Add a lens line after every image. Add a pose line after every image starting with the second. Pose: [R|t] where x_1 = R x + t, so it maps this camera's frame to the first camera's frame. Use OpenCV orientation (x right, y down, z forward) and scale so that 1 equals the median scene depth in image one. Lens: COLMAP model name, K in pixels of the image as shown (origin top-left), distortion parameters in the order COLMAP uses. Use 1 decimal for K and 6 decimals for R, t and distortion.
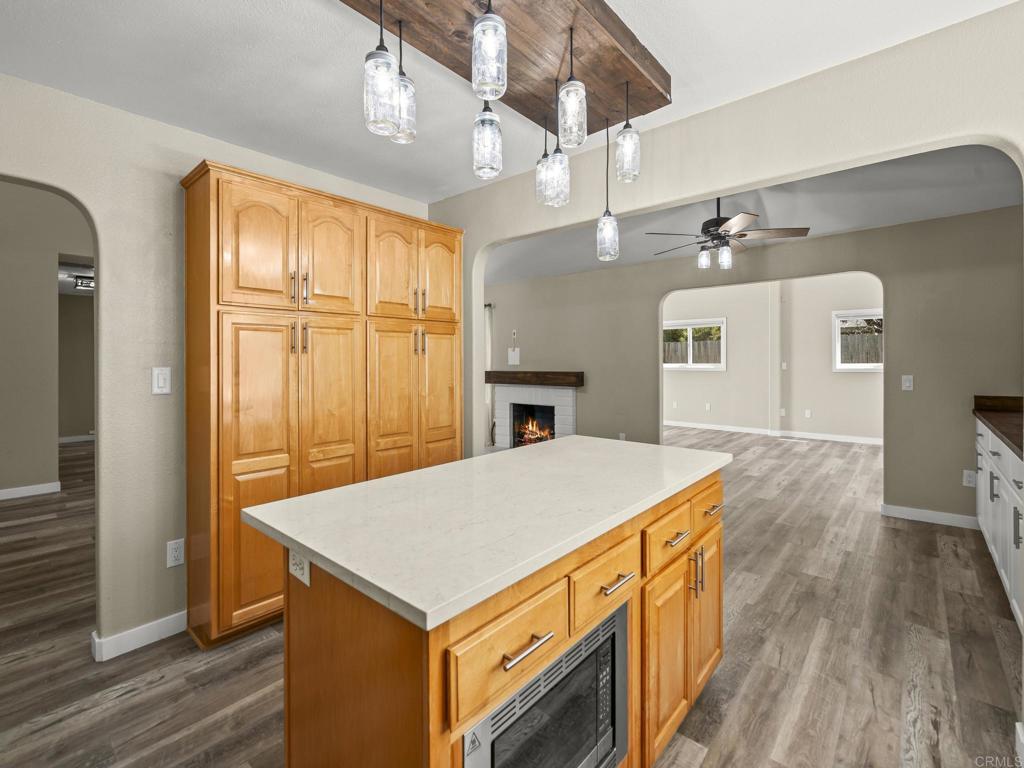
lens RADIAL K [[465.8, 0, 509.6], [0, 465.8, 367.6], [0, 0, 1]] dist [-0.003831, -0.000449]
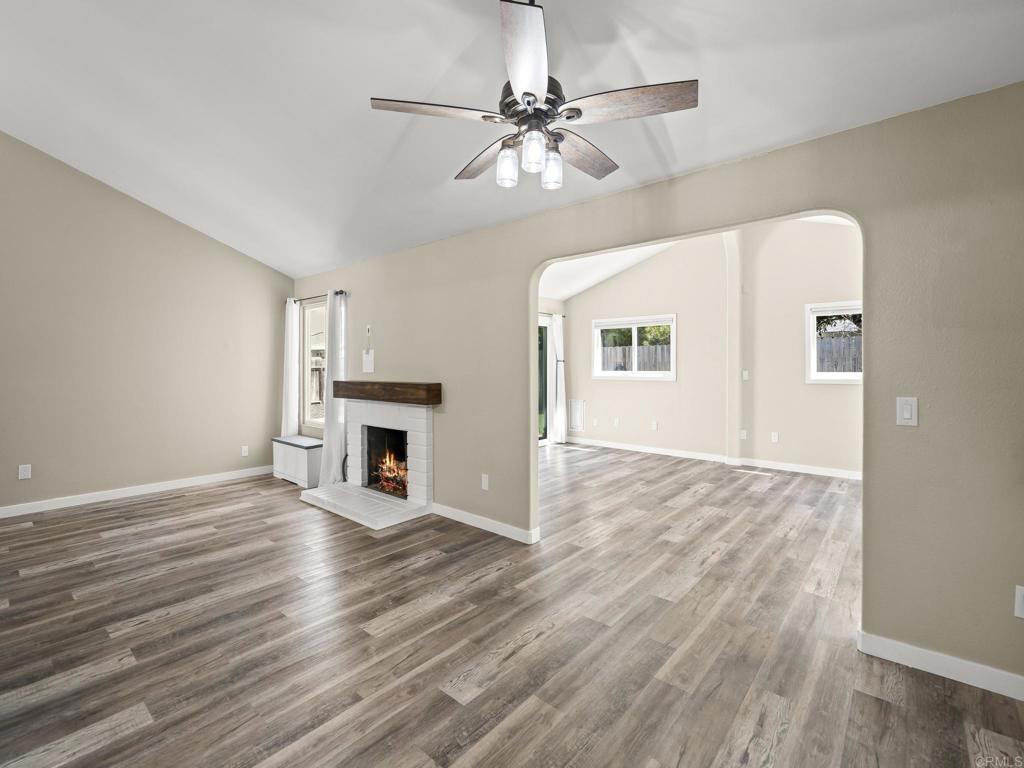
lens RADIAL K [[465.8, 0, 511.5], [0, 465.8, 373.3], [0, 0, 1]] dist [-0.003831, -0.000449]
pose [[0.999946, 0.002719, 0.009985, 0.253104], [-0.002689, 0.999992, -0.002971, -0.003863], [-0.009993, 0.002944, 0.999946, 0.299082]]
